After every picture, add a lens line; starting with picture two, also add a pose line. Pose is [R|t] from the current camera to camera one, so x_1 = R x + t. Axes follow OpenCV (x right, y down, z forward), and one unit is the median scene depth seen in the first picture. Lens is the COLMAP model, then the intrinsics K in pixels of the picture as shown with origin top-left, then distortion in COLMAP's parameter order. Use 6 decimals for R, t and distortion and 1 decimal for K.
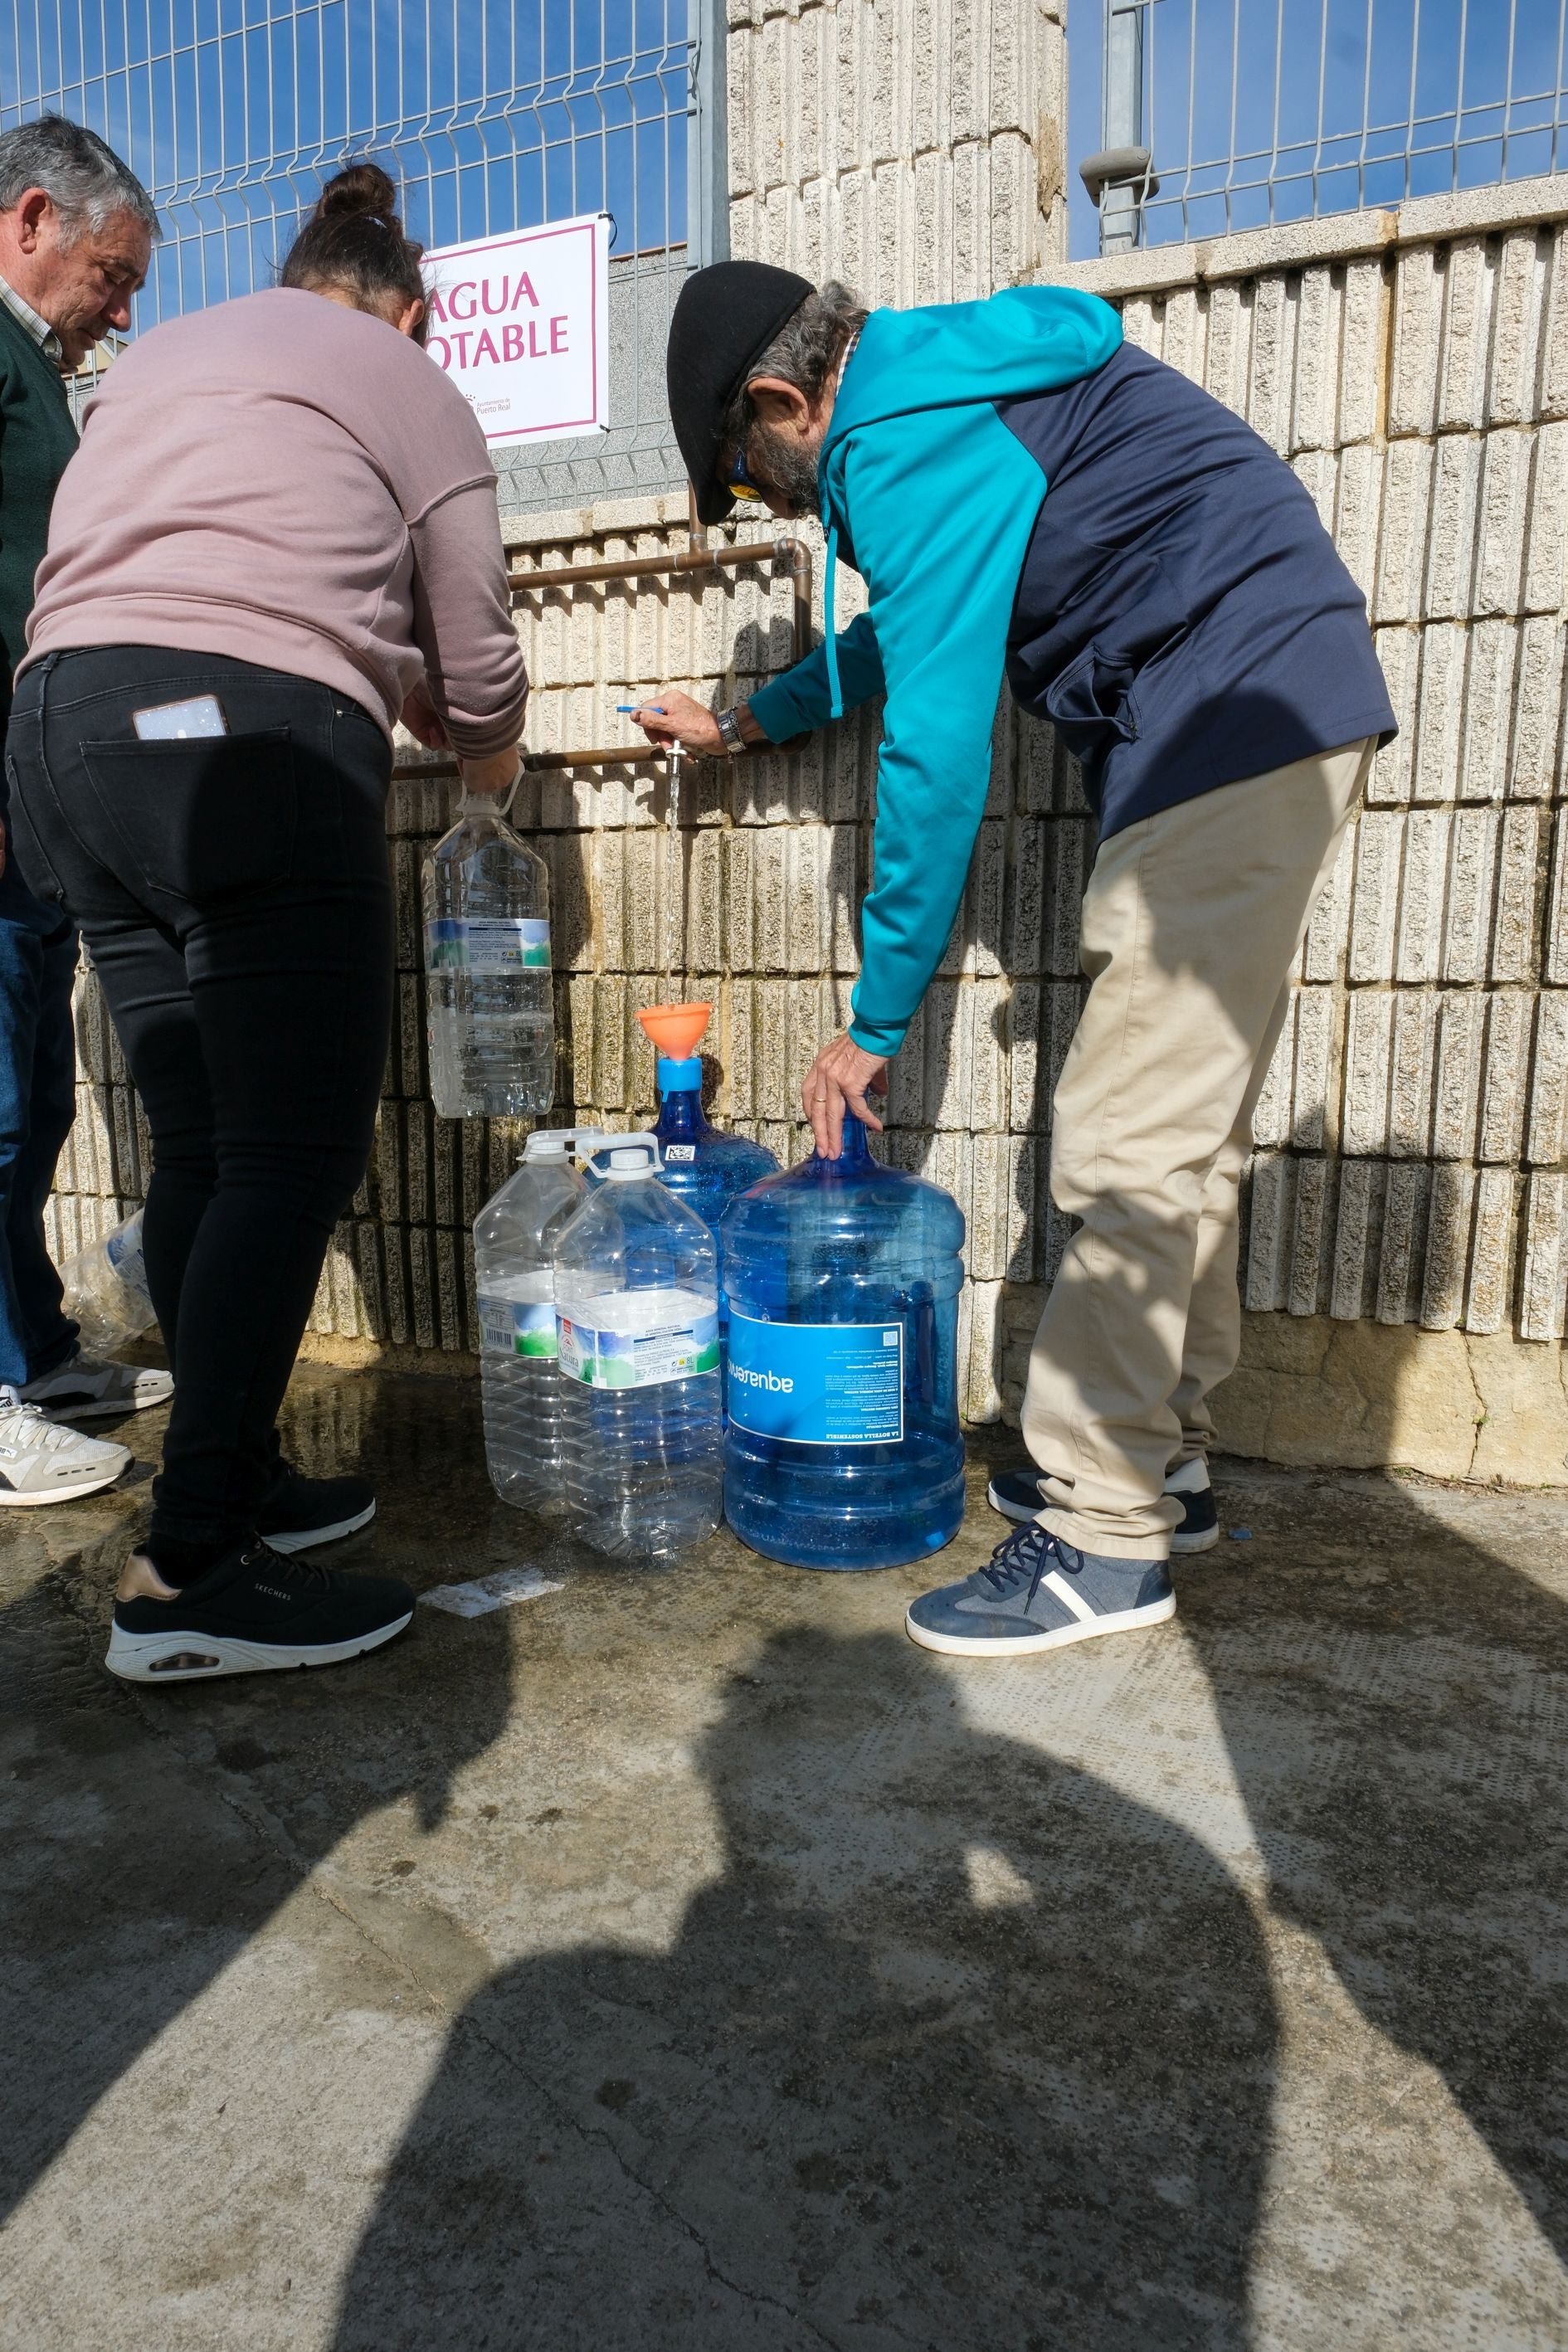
lens RADIAL K [[1576.5, 0, 754.2], [0, 1576.5, 1183.6], [0, 0, 1]] dist [-0.020128, 0.009567]
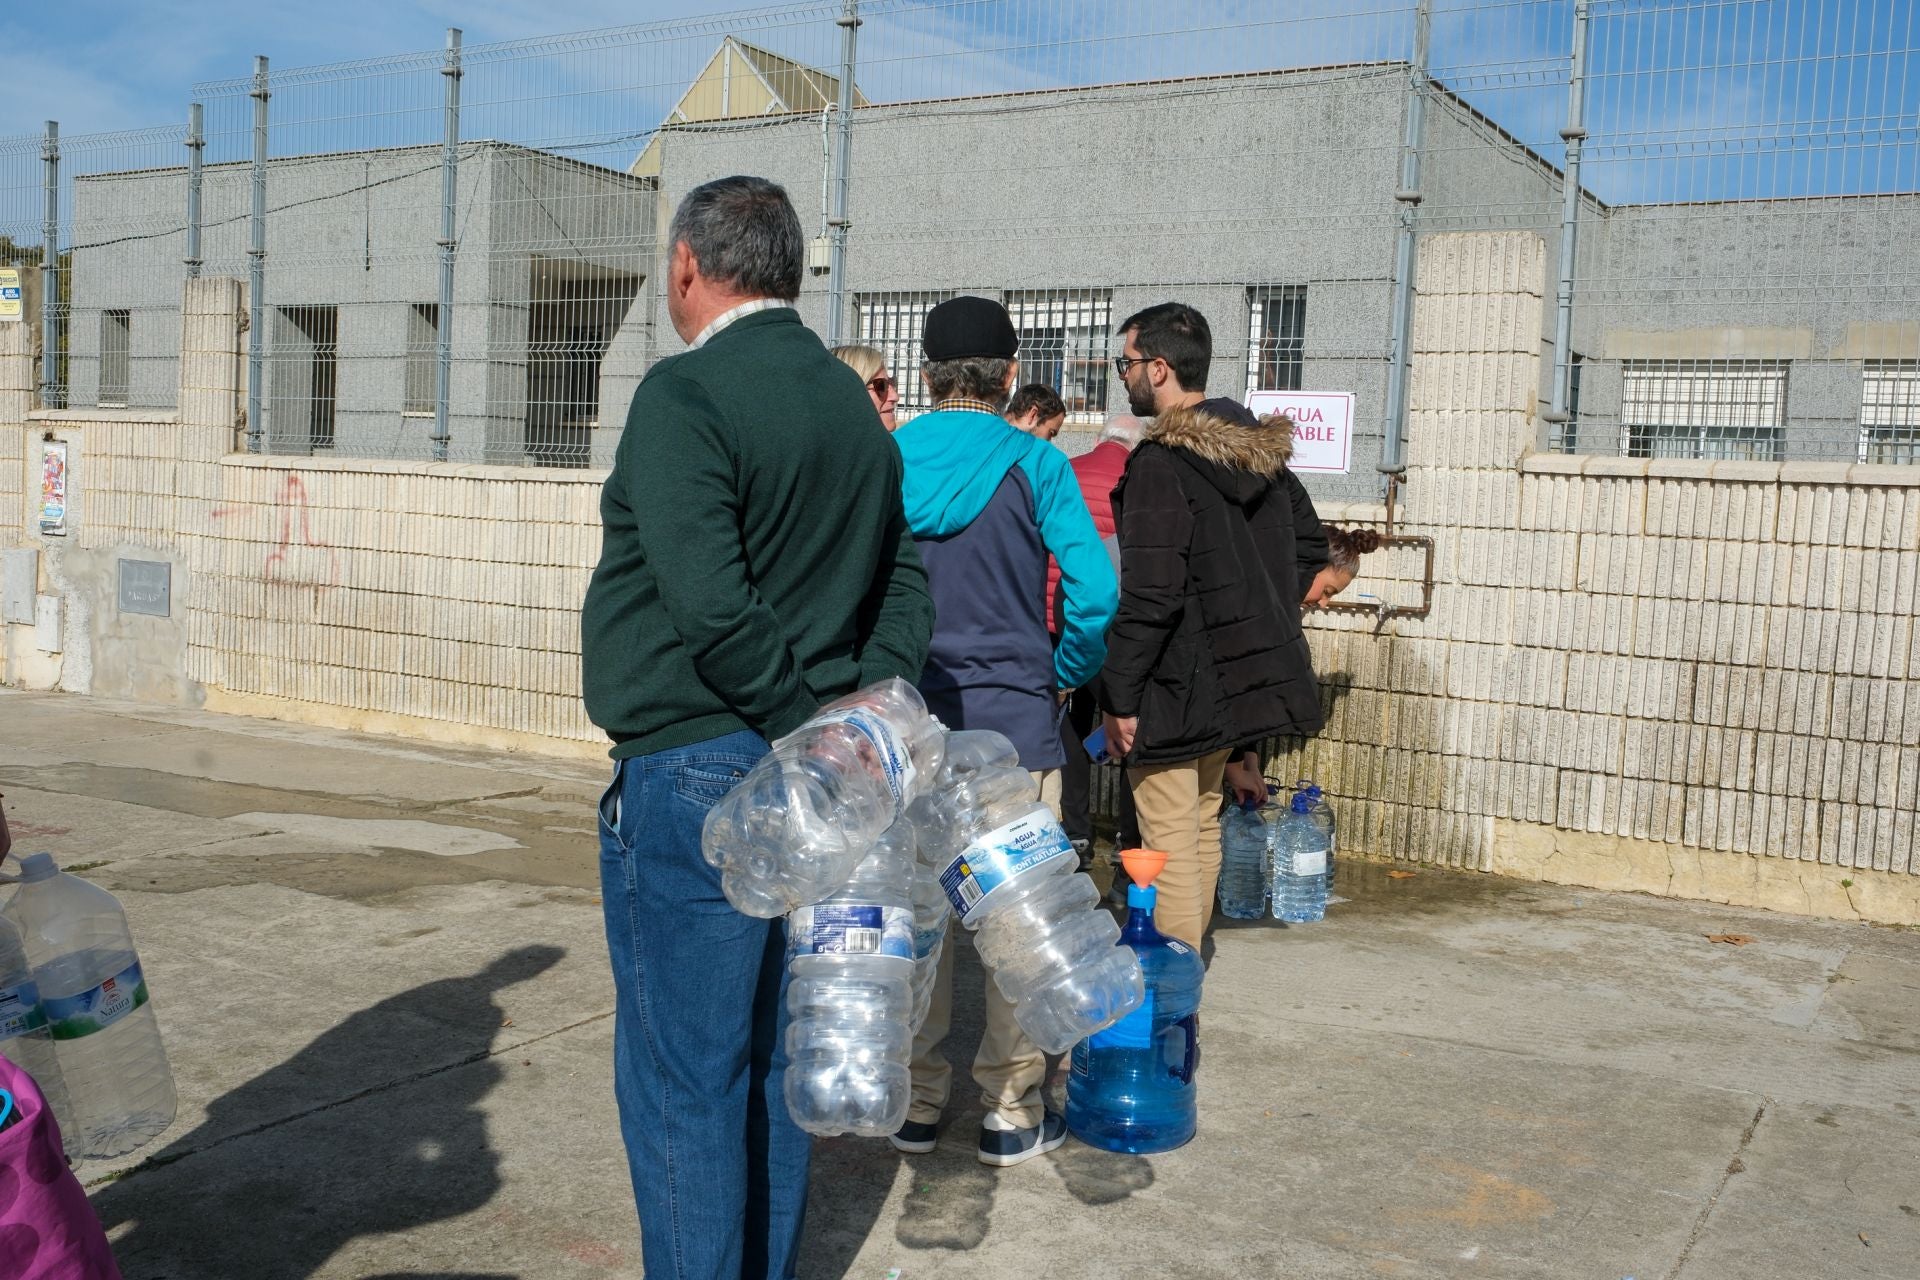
lens RADIAL K [[1791.8, 0, 965.2], [0, 1791.8, 634.3], [0, 0, 1]] dist [-0.005083, 0.000000]
pose [[0.993339, 0.054262, -0.101654, -0.490151], [-0.061437, 0.995735, -0.068830, 0.021062], [0.097486, 0.074616, 0.992436, -2.344017]]
